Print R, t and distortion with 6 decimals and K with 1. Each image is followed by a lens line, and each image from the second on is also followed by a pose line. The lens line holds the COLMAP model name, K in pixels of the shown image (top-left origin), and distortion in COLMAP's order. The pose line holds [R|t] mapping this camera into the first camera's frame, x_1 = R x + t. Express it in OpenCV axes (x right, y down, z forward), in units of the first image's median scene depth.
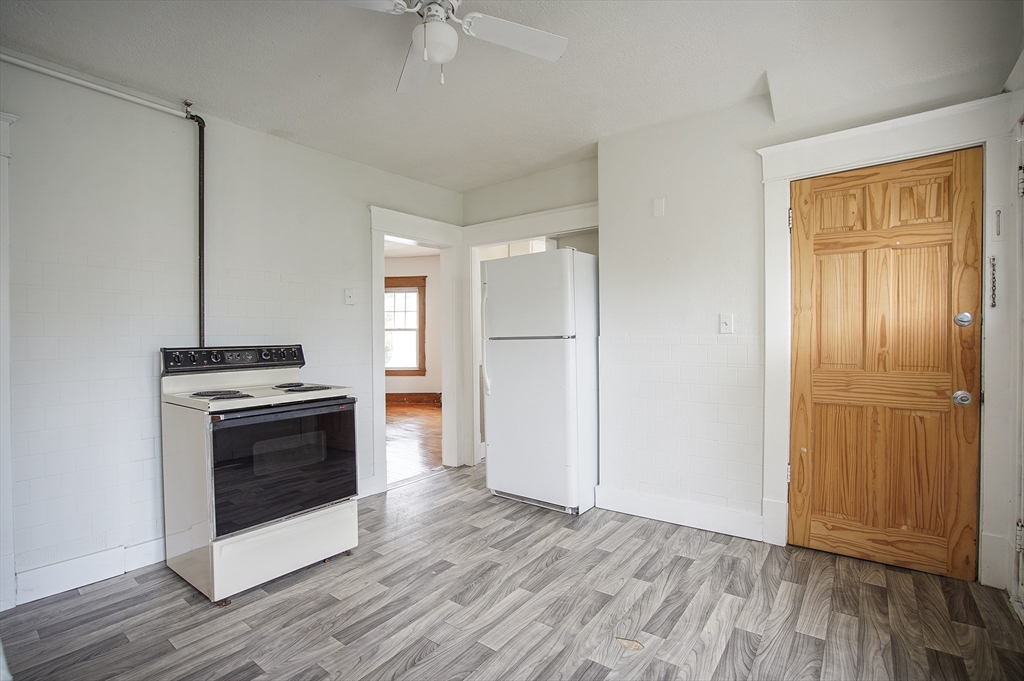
lens RADIAL K [[471.9, 0, 511.0], [0, 471.9, 353.6], [0, 0, 1]] dist [-0.002518, -0.010346]
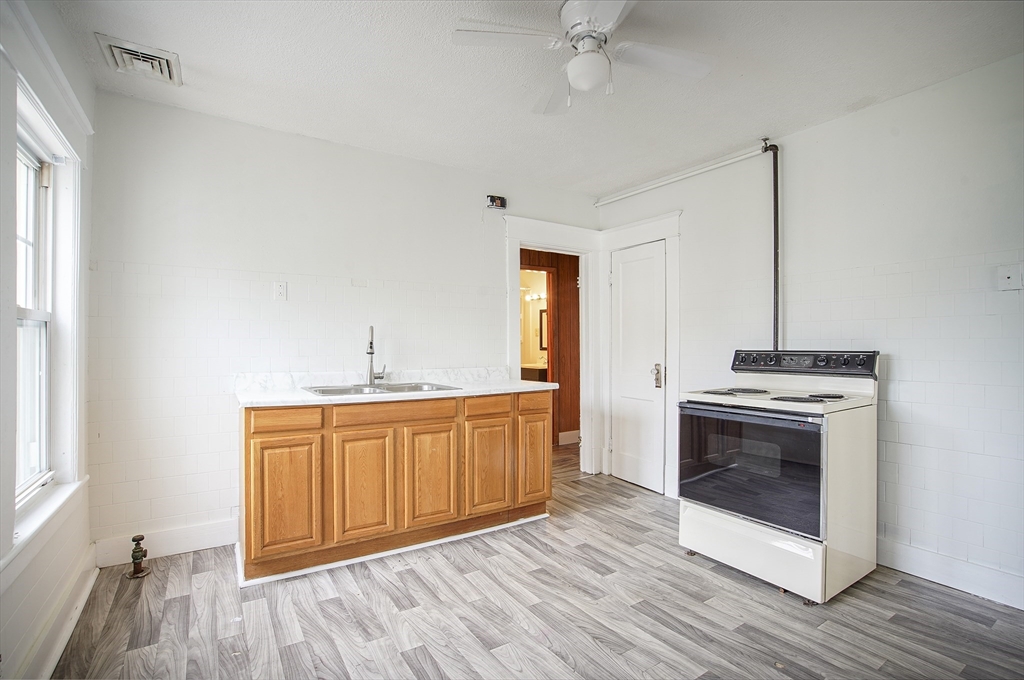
lens RADIAL K [[469.5, 0, 512.0], [0, 469.5, 340.0], [0, 0, 1]] dist [-0.048288, 0.000843]
pose [[-0.340061, -0.000382, -0.940403, 0.955311], [-0.023814, 0.999683, 0.008205, -0.053323], [0.940102, 0.025185, -0.339962, 1.266602]]
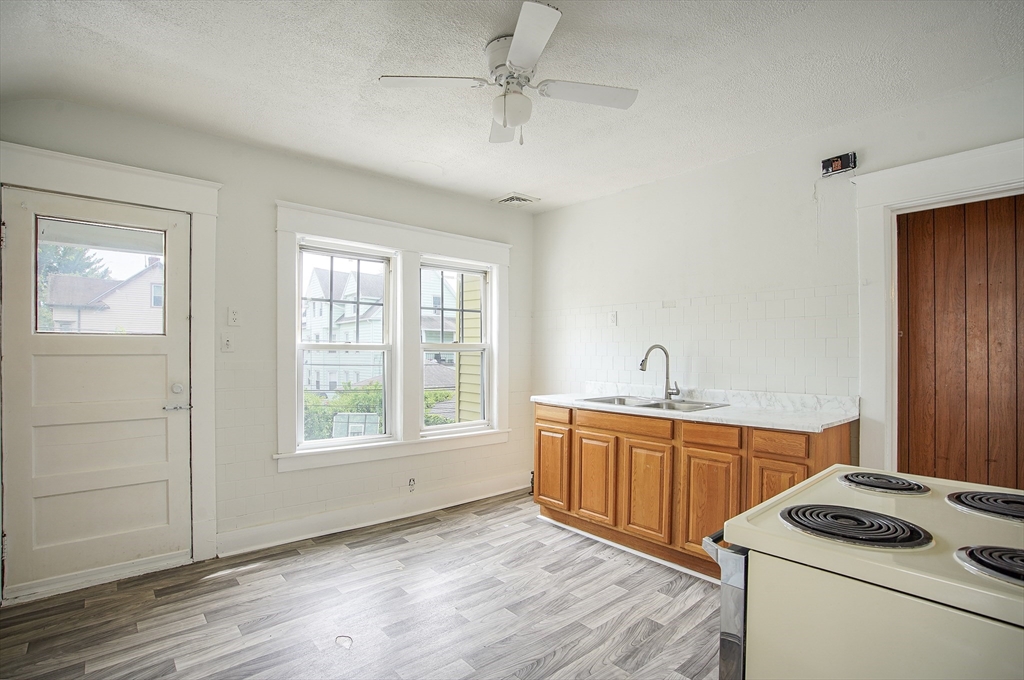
lens RADIAL K [[483.5, 0, 509.6], [0, 483.5, 347.0], [0, 0, 1]] dist [-0.051945, 0.000355]
pose [[-0.979108, 0.007871, 0.203187, -0.017681], [0.010827, 0.999851, 0.013440, -0.090661], [-0.203051, 0.015359, -0.979048, 1.986149]]
